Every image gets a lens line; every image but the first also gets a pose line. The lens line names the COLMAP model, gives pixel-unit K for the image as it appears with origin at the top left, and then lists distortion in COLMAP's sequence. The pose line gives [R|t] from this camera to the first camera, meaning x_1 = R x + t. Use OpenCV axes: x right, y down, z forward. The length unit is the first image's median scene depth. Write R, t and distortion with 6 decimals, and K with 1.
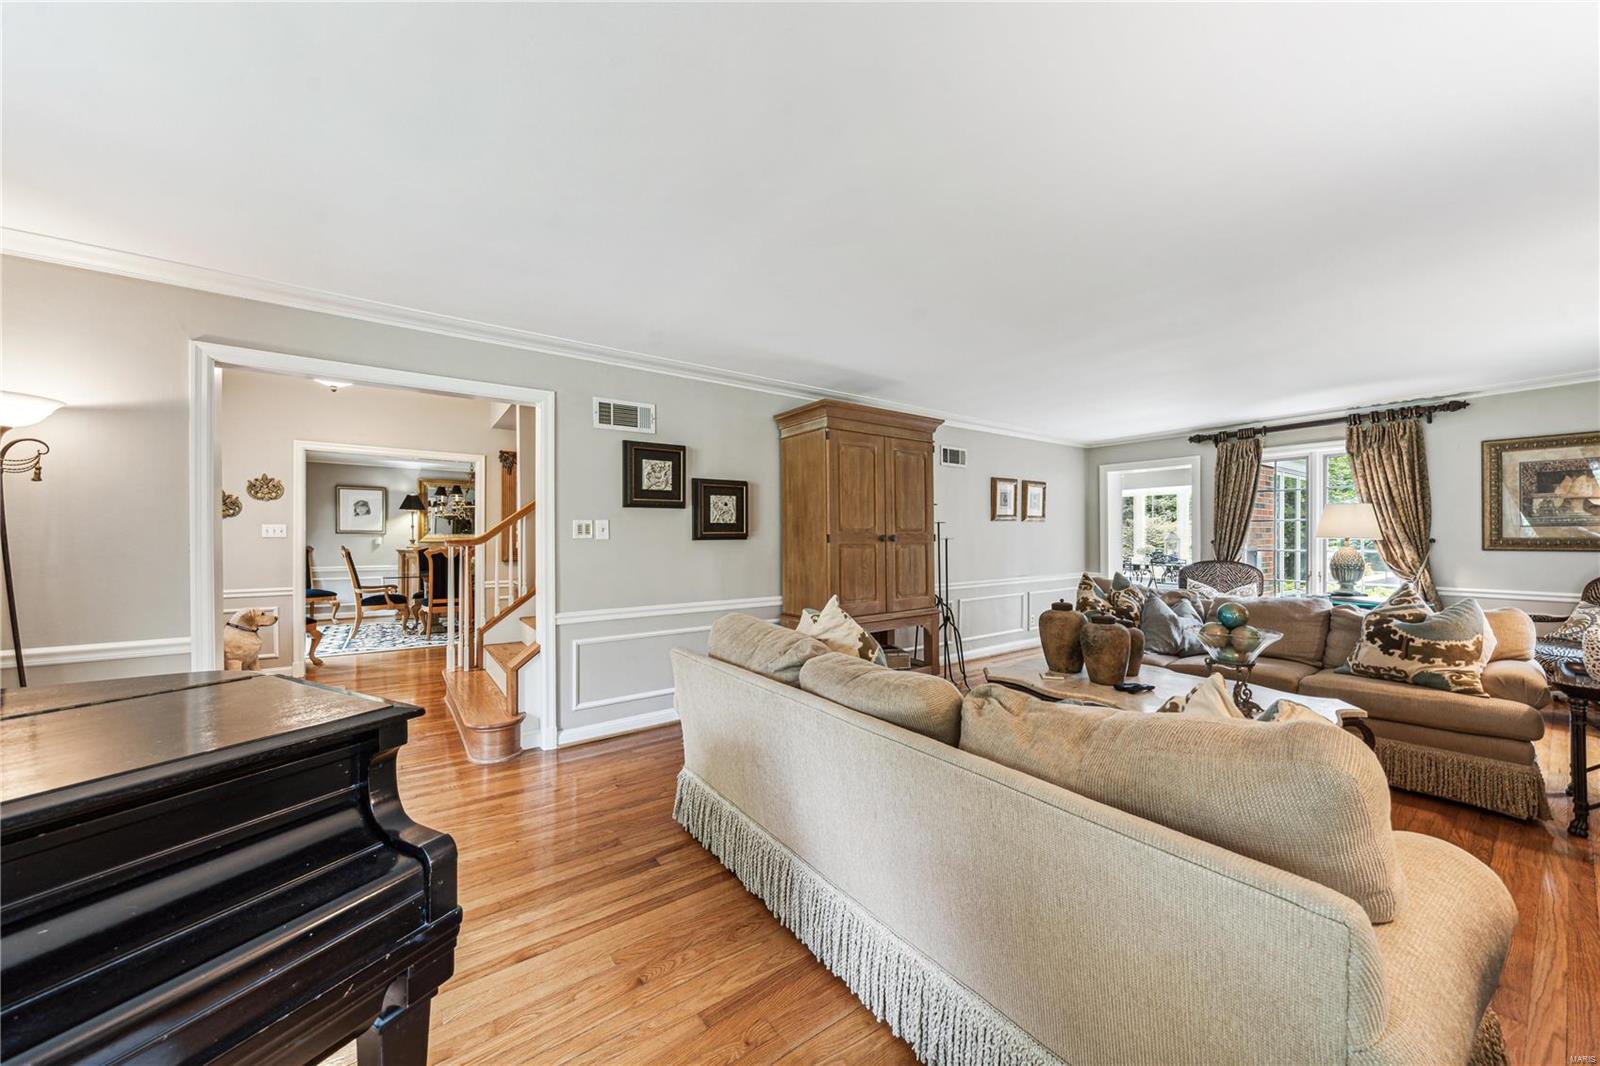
lens RADIAL K [[558.1, 0, 794.8], [0, 558.1, 536.8], [0, 0, 1]] dist [-0.002786, -0.000105]
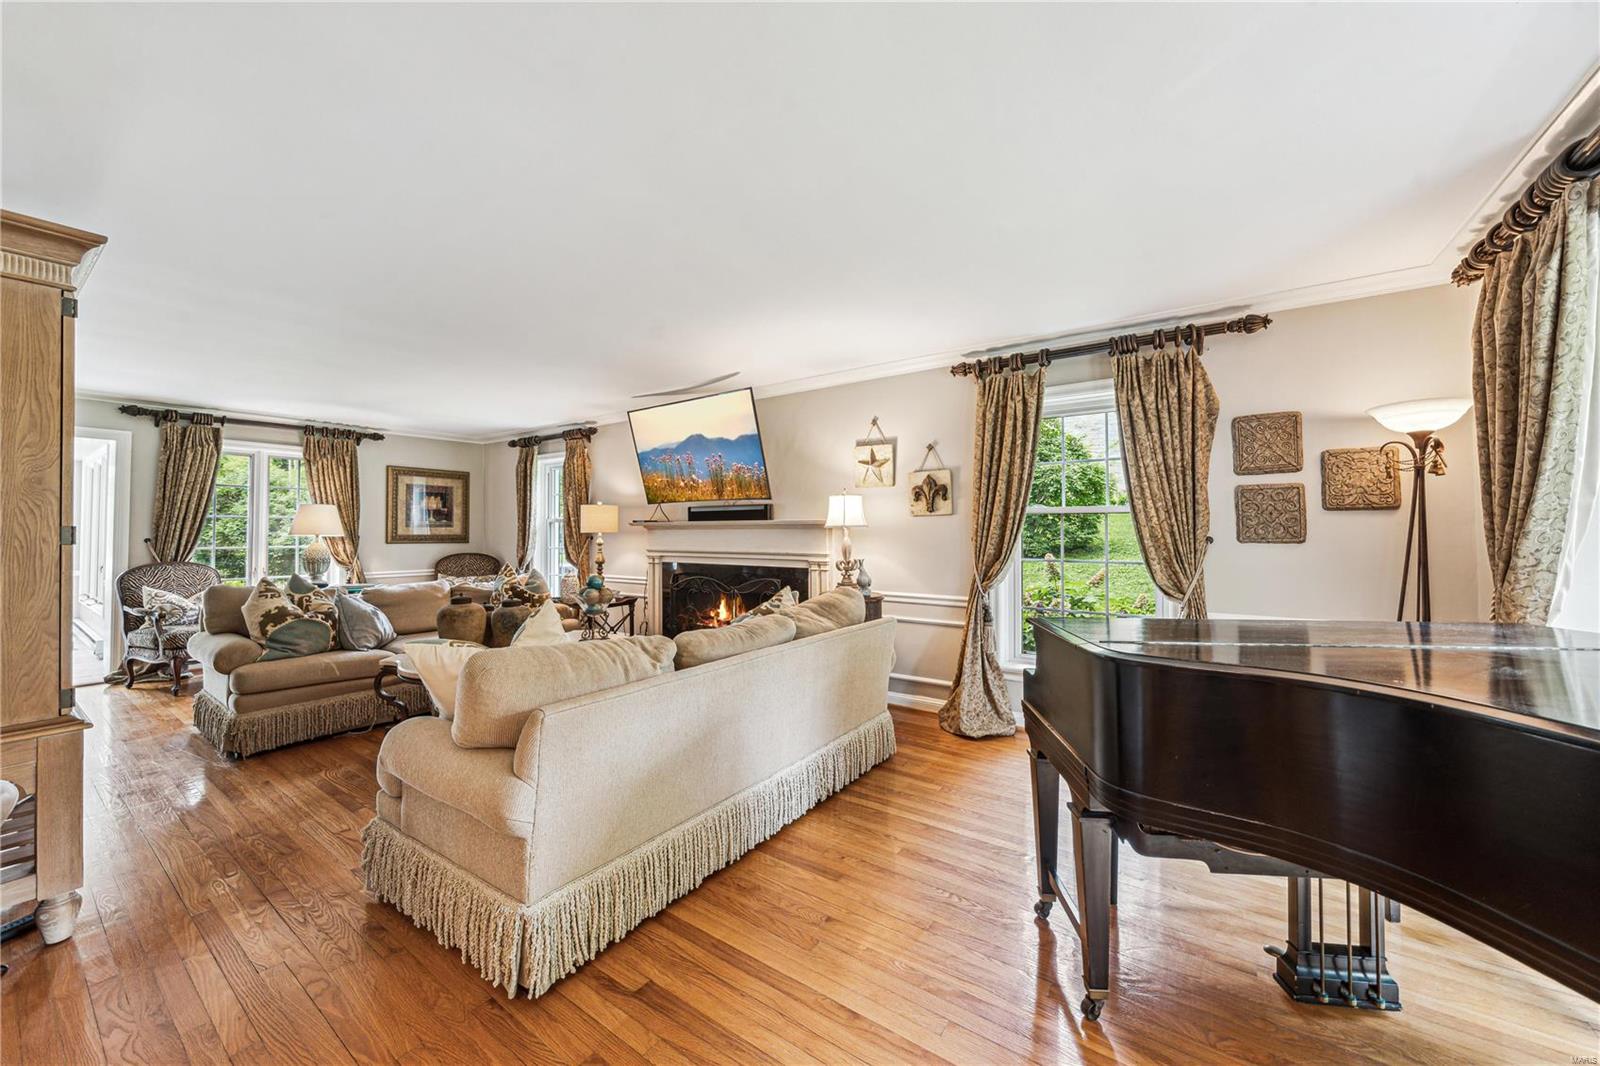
lens RADIAL K [[584.8, 0, 799.8], [0, 584.8, 524.1], [0, 0, 1]] dist [0.000458, 0.000018]
pose [[-0.328756, 0.015840, 0.944282, -0.488445], [0.002387, 0.999870, -0.015942, 0.000952], [-0.944412, -0.002987, -0.328751, 0.500710]]
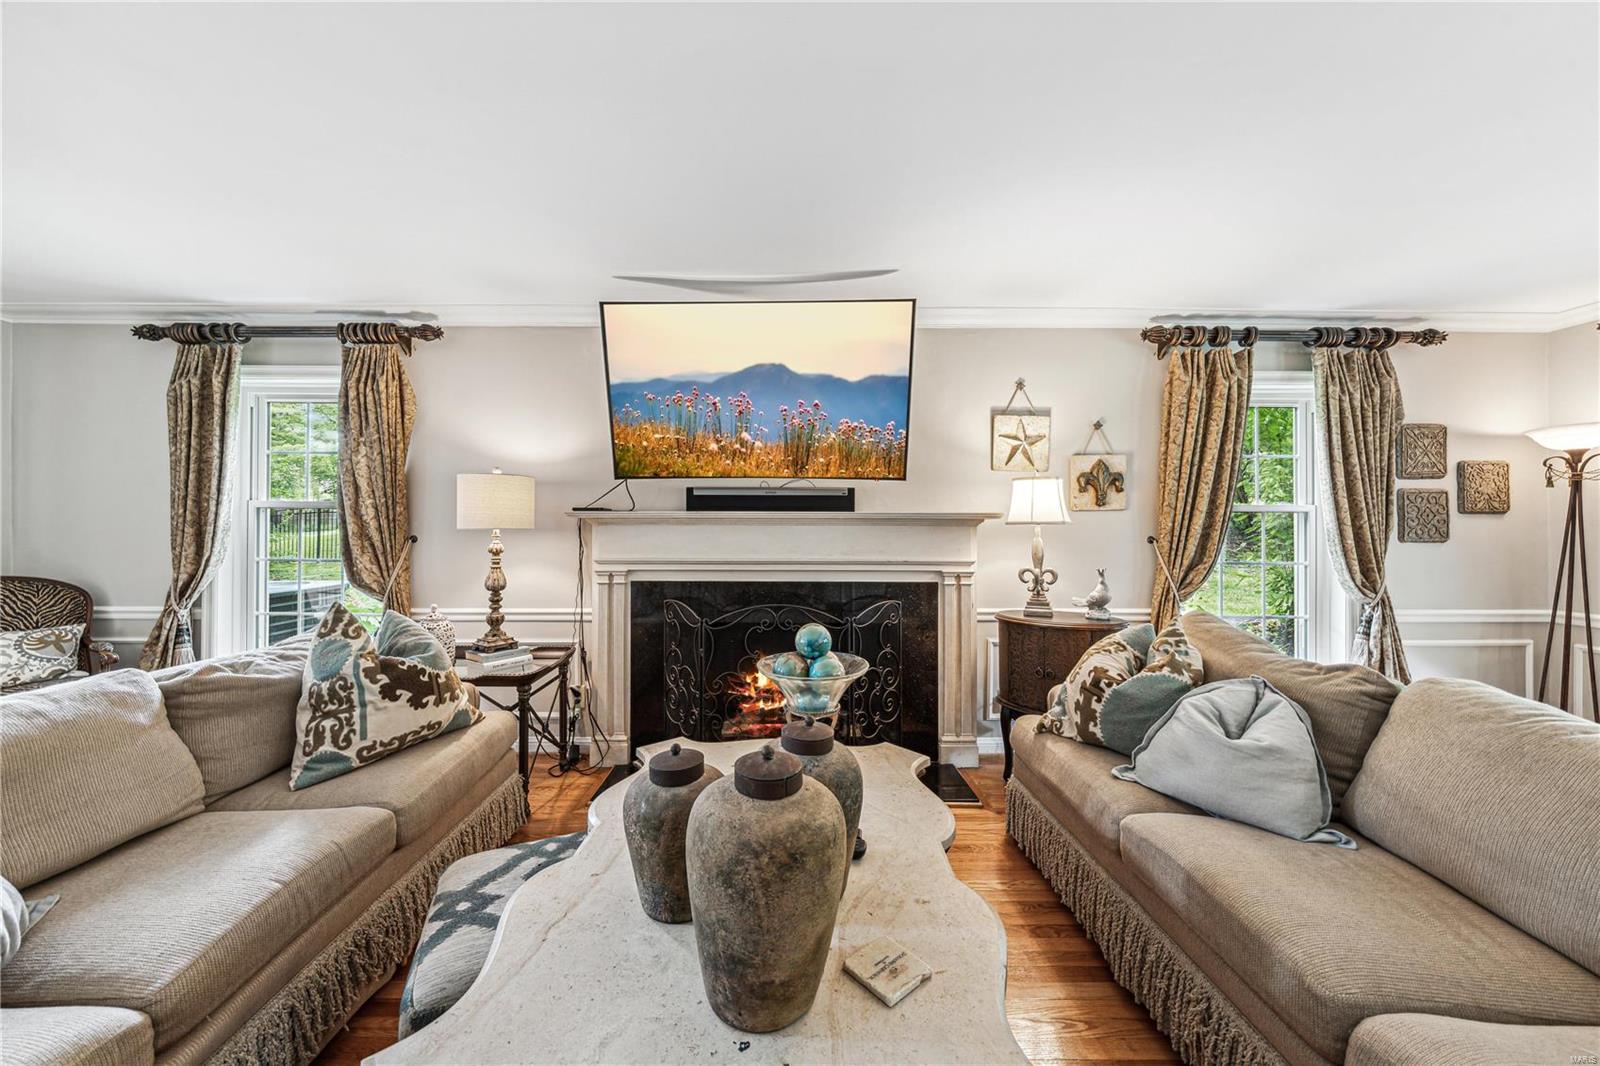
lens RADIAL K [[558.1, 0, 794.8], [0, 558.1, 536.8], [0, 0, 1]] dist [-0.002786, -0.000105]
pose [[-0.812351, -0.004907, 0.583149, 0.200286], [-0.000638, 0.999971, 0.007526, 0.001879], [-0.583169, 0.005742, -0.812331, 0.800614]]
